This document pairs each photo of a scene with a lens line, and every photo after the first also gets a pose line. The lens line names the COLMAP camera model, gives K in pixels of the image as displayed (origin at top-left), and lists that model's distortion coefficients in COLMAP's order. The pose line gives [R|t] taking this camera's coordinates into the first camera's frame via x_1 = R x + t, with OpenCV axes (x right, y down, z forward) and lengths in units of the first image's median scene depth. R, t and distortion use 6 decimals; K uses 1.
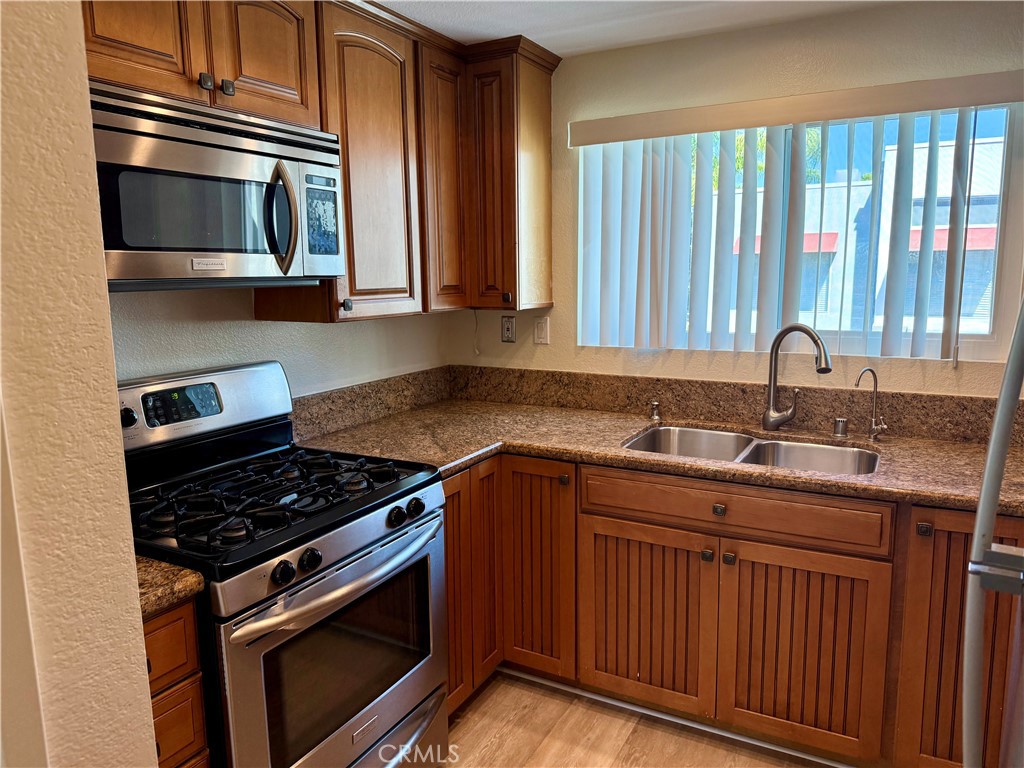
lens RADIAL K [[722.2, 0, 516.3], [0, 722.2, 385.6], [0, 0, 1]] dist [0.063873, -0.094142]
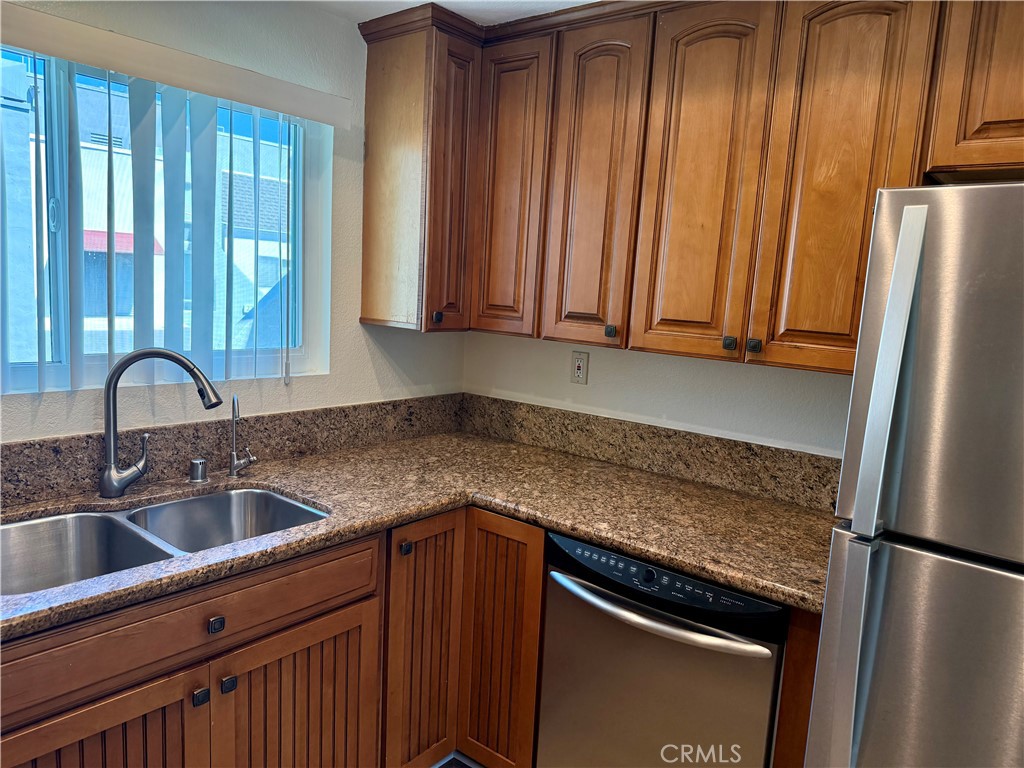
lens RADIAL K [[722.2, 0, 516.3], [0, 722.2, 385.6], [0, 0, 1]] dist [0.063873, -0.094142]
pose [[0.194265, -0.109621, 0.974805, -0.292094], [0.098066, 0.990928, 0.091891, -0.082880], [-0.976035, 0.077744, 0.203253, 0.512188]]
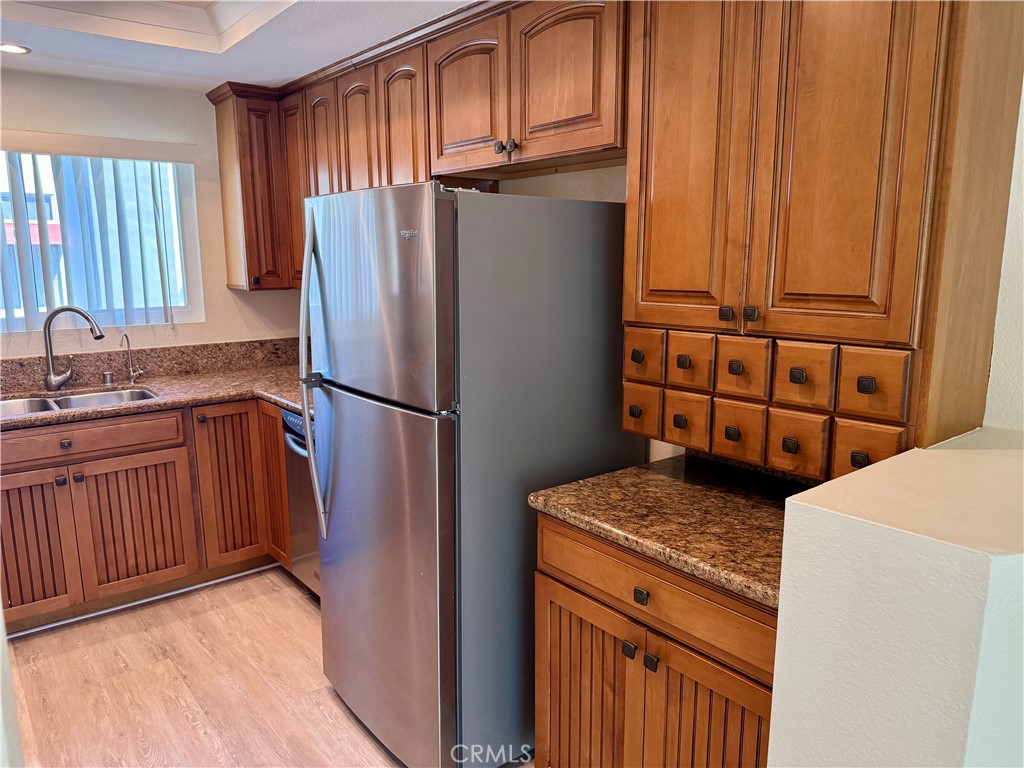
lens RADIAL K [[734.1, 0, 516.5], [0, 734.1, 388.3], [0, 0, 1]] dist [-0.004731, -0.009140]
pose [[0.390710, -0.155153, 0.907344, -0.555380], [0.143959, 0.983863, 0.106248, 0.041521], [-0.909187, 0.089108, 0.406741, -0.290474]]
